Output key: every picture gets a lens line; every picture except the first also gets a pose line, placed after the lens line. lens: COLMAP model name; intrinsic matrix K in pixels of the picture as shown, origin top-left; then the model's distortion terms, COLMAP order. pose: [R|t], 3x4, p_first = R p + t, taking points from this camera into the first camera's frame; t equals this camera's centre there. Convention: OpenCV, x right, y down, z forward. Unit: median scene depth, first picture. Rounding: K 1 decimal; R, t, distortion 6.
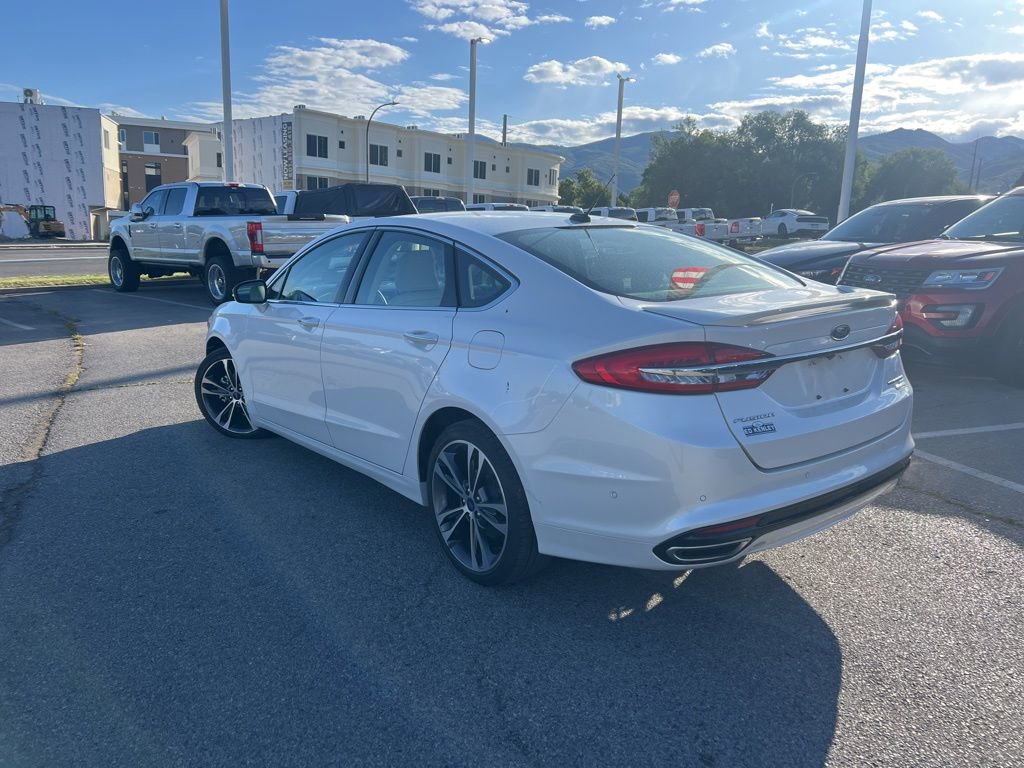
lens RADIAL K [[788.4, 0, 513.5], [0, 788.4, 379.4], [0, 0, 1]] dist [0.045194, -0.049920]
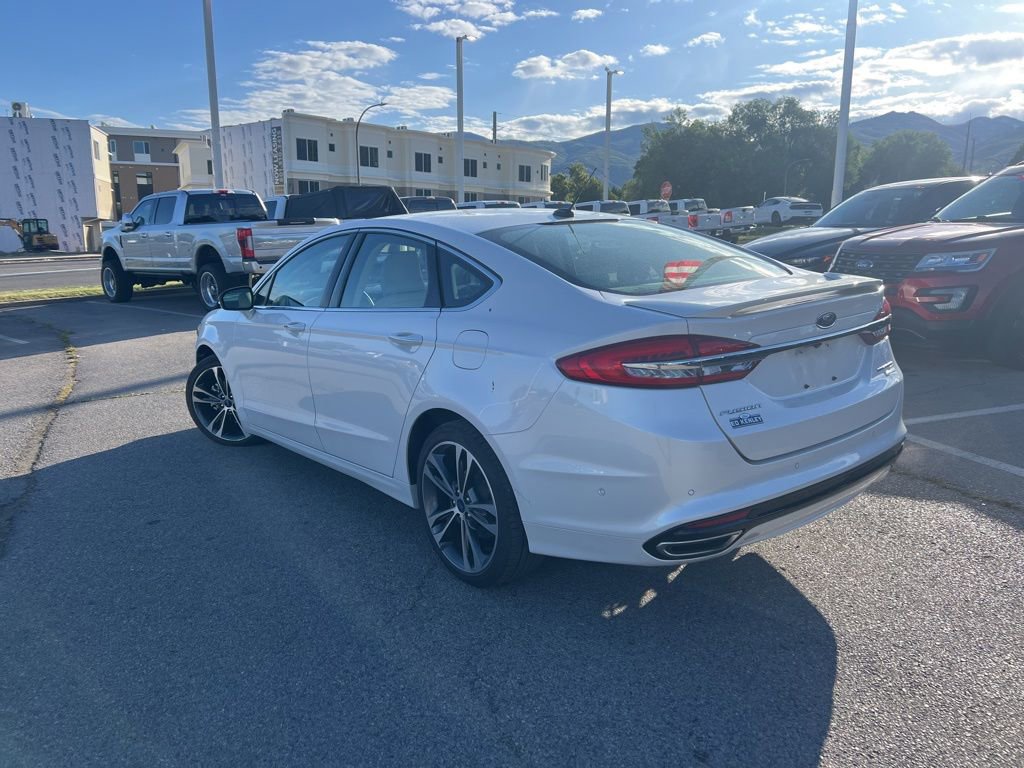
lens RADIAL K [[788.4, 0, 508.4], [0, 788.4, 381.9], [0, 0, 1]] dist [0.045194, -0.049920]
pose [[0.999440, -0.033065, -0.005044, 0.005031], [0.033097, 0.999432, 0.006419, -0.000519], [0.004829, -0.006582, 0.999967, 0.002270]]
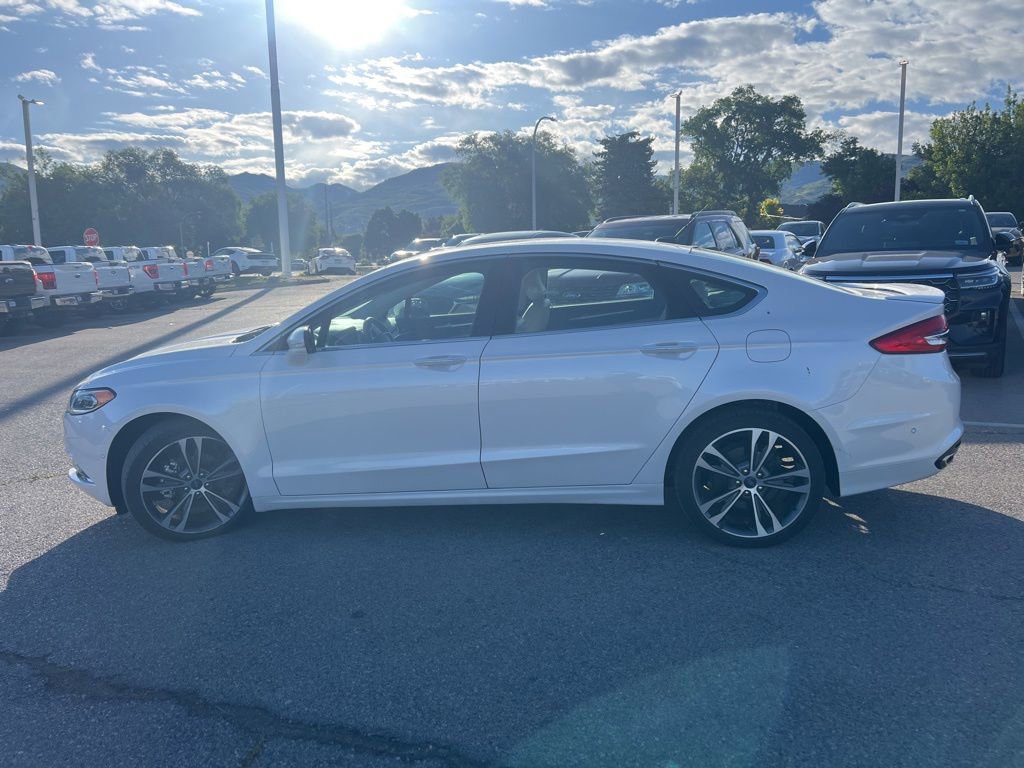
lens RADIAL K [[788.4, 0, 512.7], [0, 788.4, 386.1], [0, 0, 1]] dist [0.045194, -0.049920]
pose [[0.714760, -0.140546, 0.685102, -0.346352], [0.167764, 0.985454, 0.027135, -0.023019], [-0.678950, 0.095540, 0.727942, 0.118554]]
